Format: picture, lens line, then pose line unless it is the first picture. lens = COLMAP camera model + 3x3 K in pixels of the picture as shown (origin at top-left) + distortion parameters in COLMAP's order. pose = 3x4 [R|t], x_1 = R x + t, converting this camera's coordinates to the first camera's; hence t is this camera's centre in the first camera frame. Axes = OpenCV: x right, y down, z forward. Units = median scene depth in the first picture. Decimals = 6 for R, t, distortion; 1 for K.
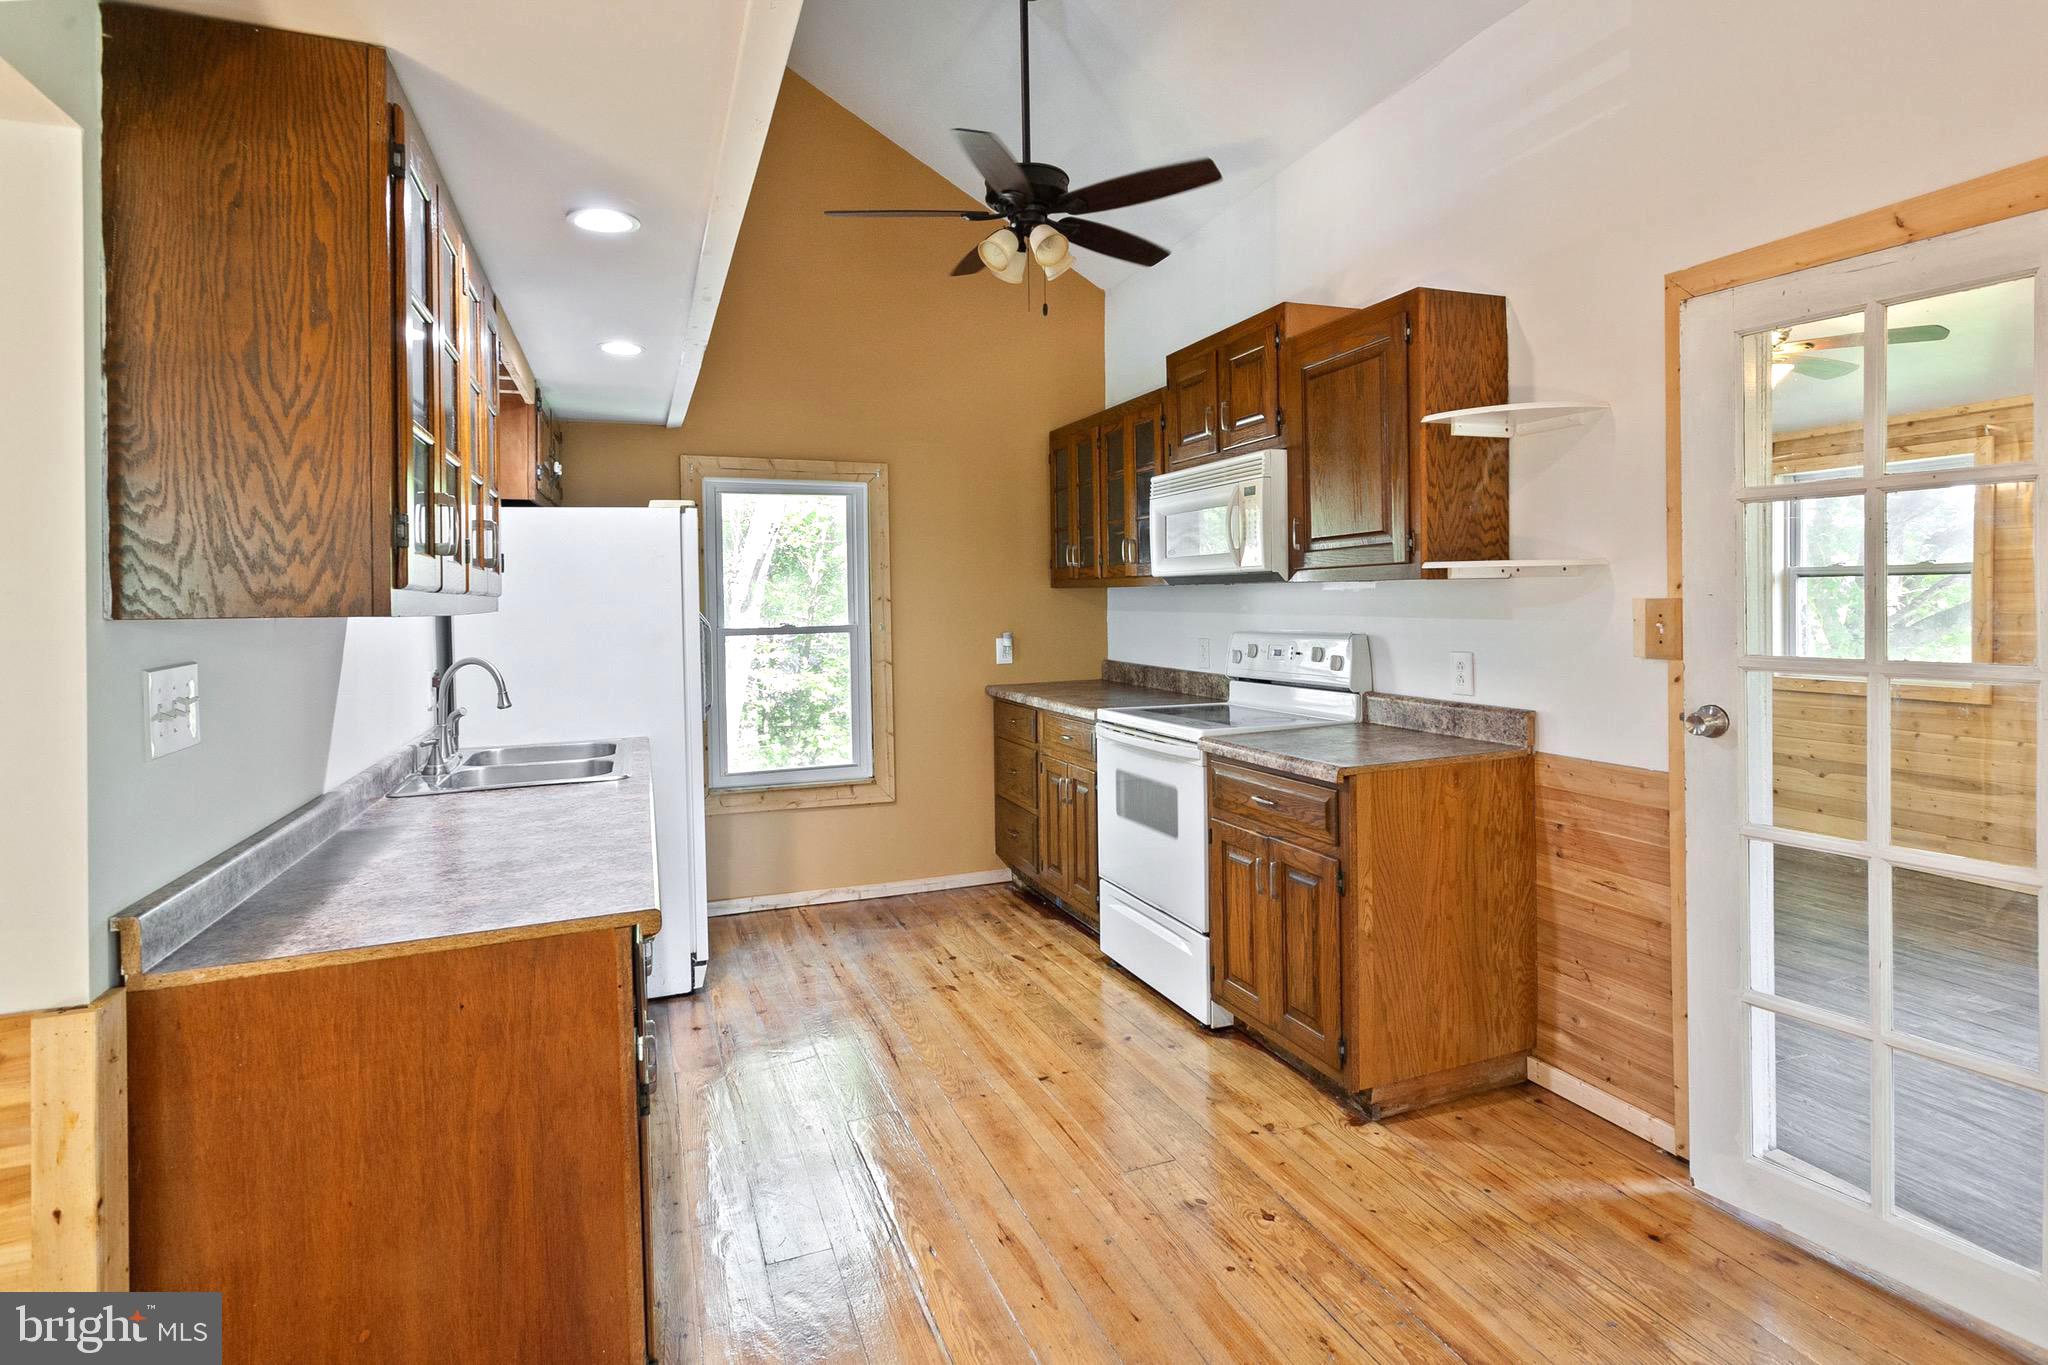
lens RADIAL K [[1042.2, 0, 1036.5], [0, 1042.2, 614.9], [0, 0, 1]] dist [0.001528, 0.001314]
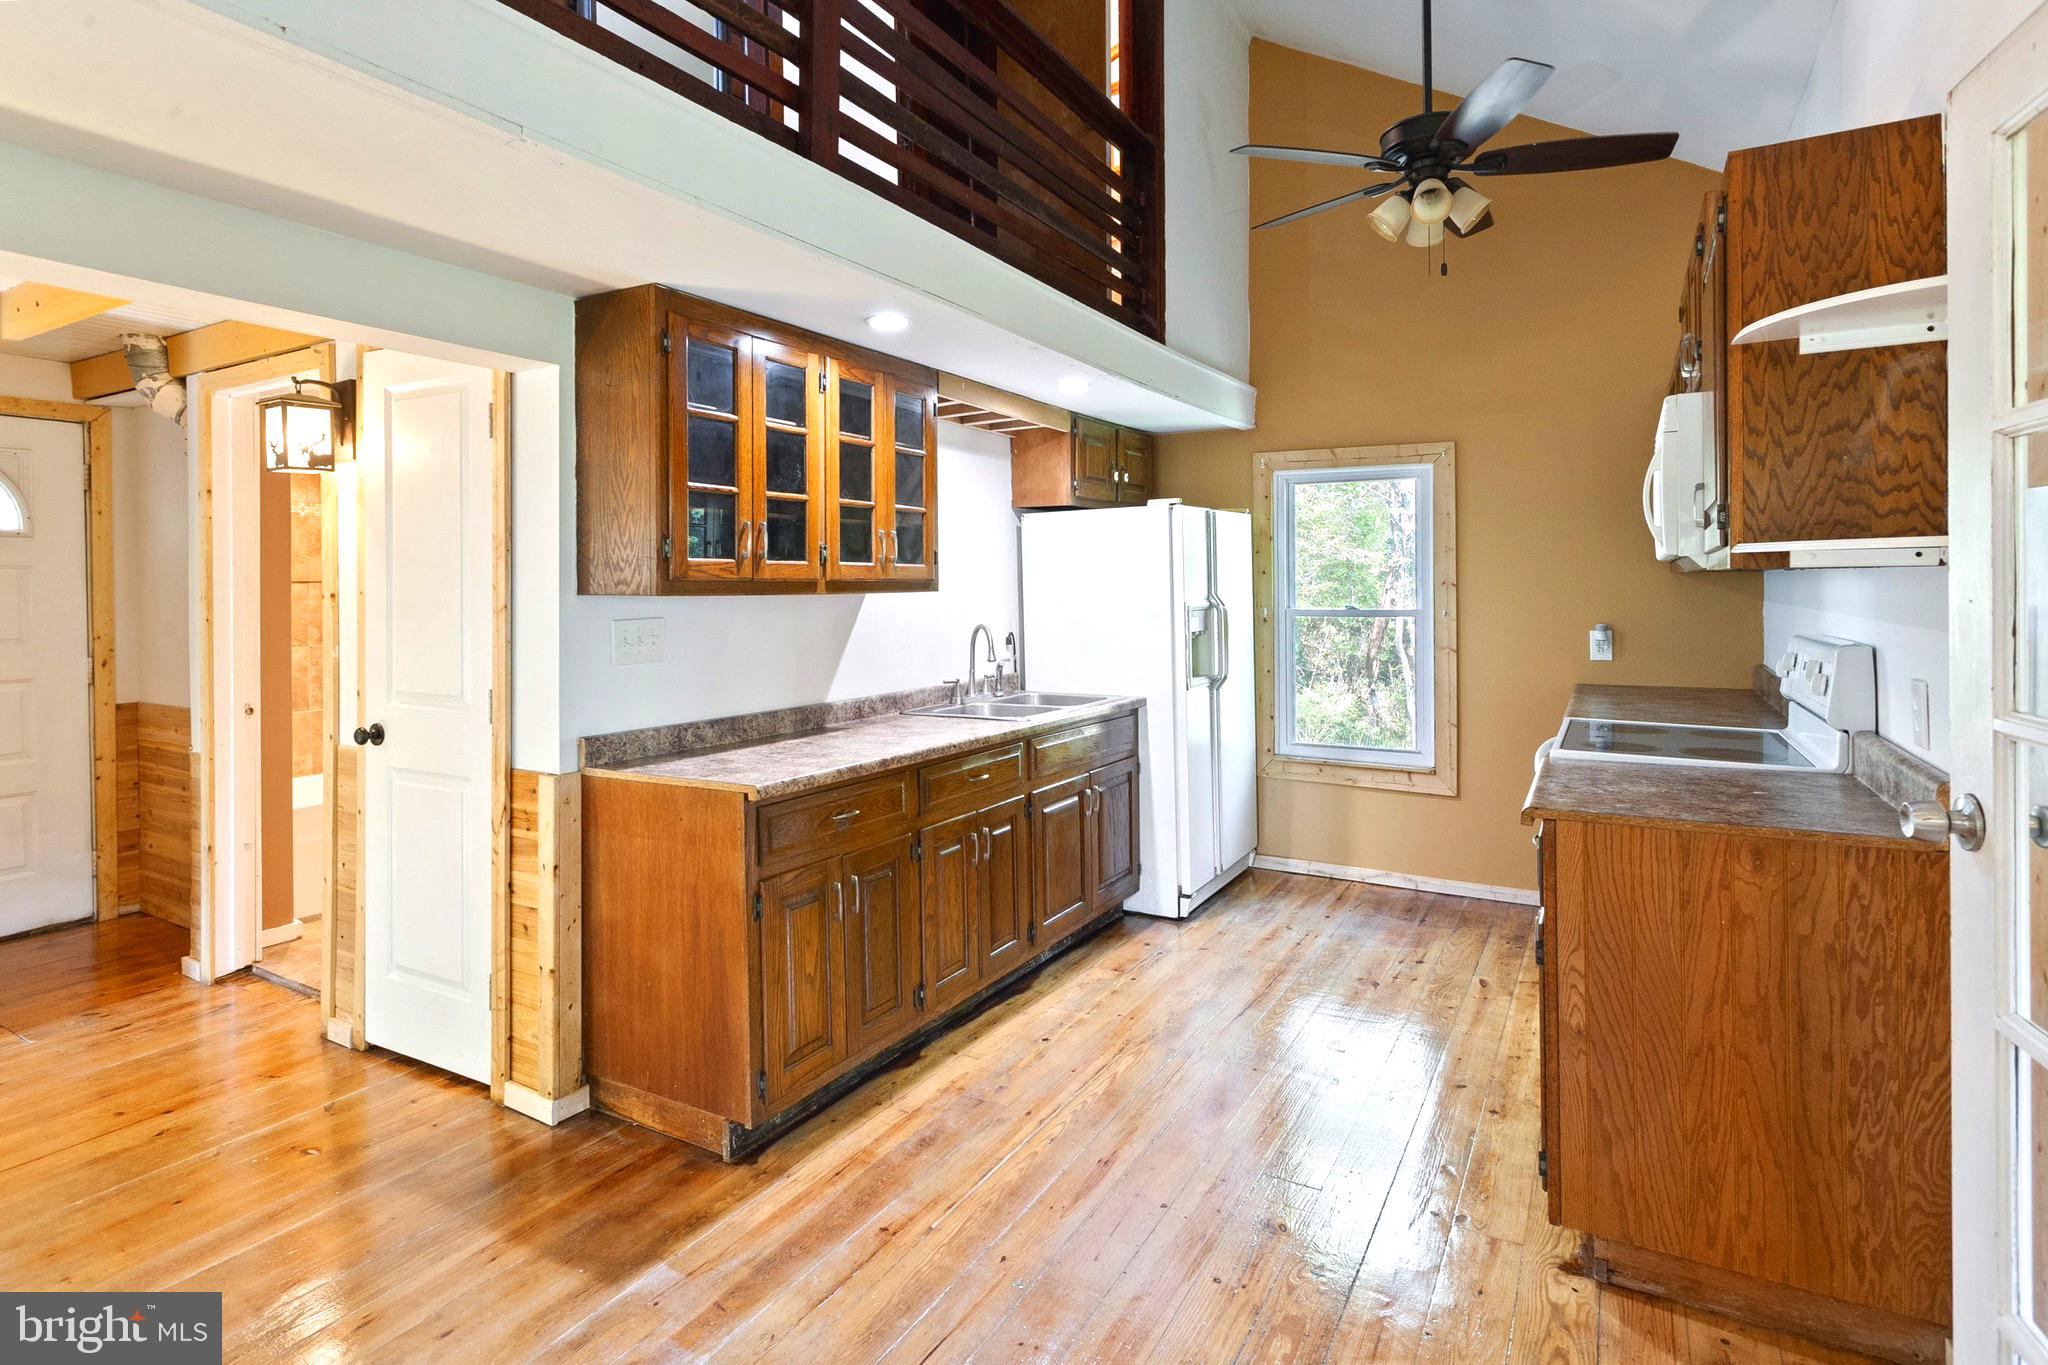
lens RADIAL K [[1032.9, 0, 1045.7], [0, 1032.9, 601.3], [0, 0, 1]] dist [0.004256, 0.001965]
pose [[0.630298, 0.024285, -0.775973, 0.545192], [-0.016566, 0.999704, 0.017832, -0.014802], [0.776177, 0.001615, 0.630514, 0.175726]]
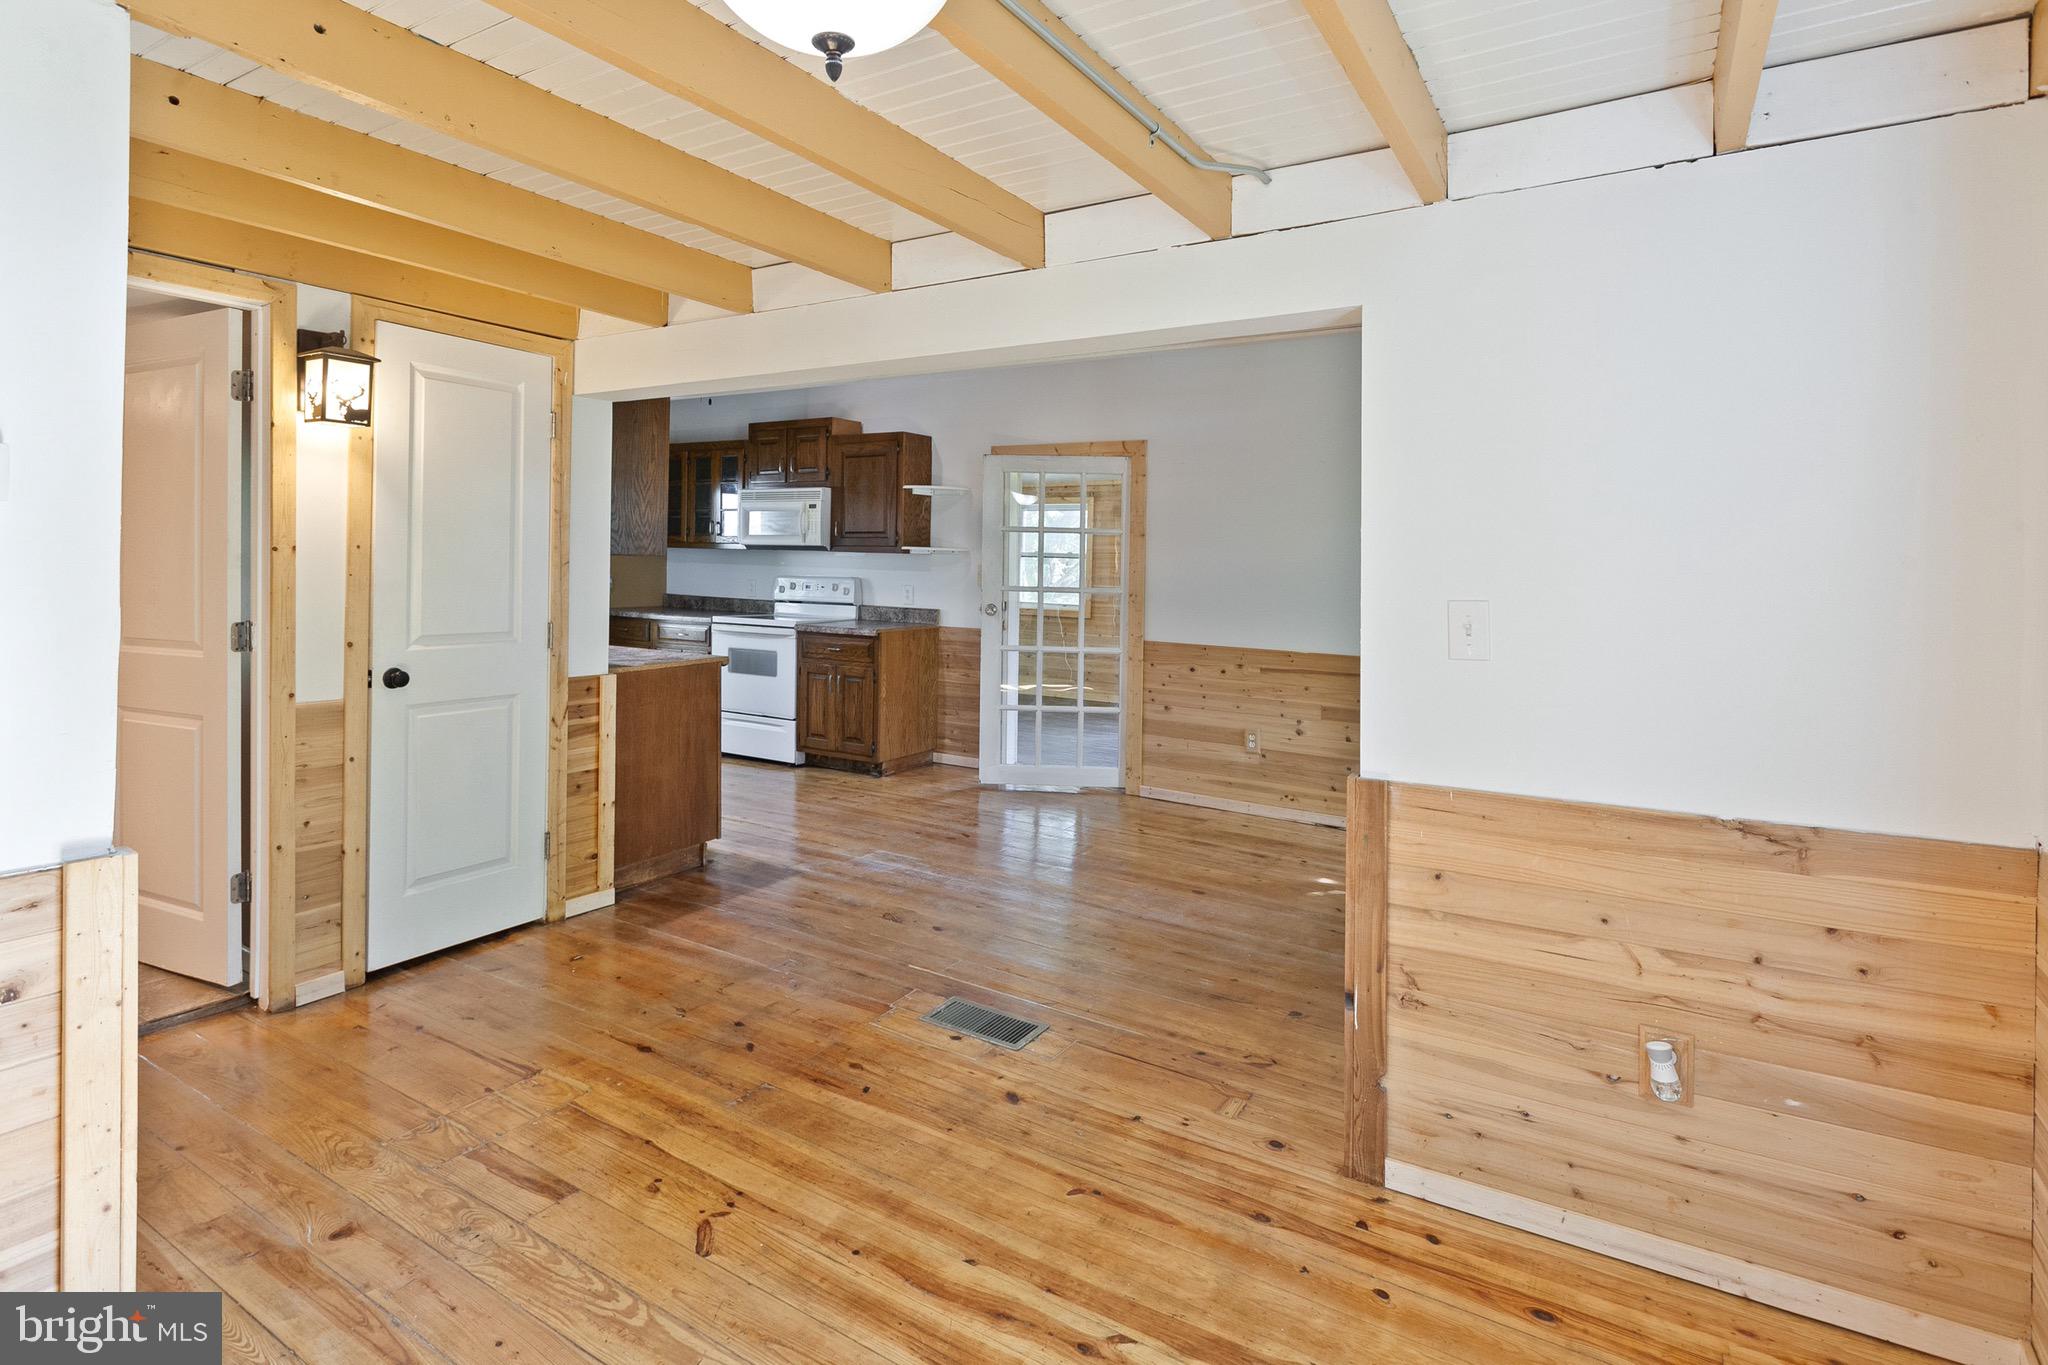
lens RADIAL K [[1024.7, 0, 1015.8], [0, 1024.7, 584.1], [0, 0, 1]] dist [-0.000084, 0.001826]
pose [[0.802656, 0.021343, 0.596061, -0.713201], [-0.025883, 0.999665, -0.000940, 0.026929], [-0.595881, -0.014673, 0.802939, -0.907786]]
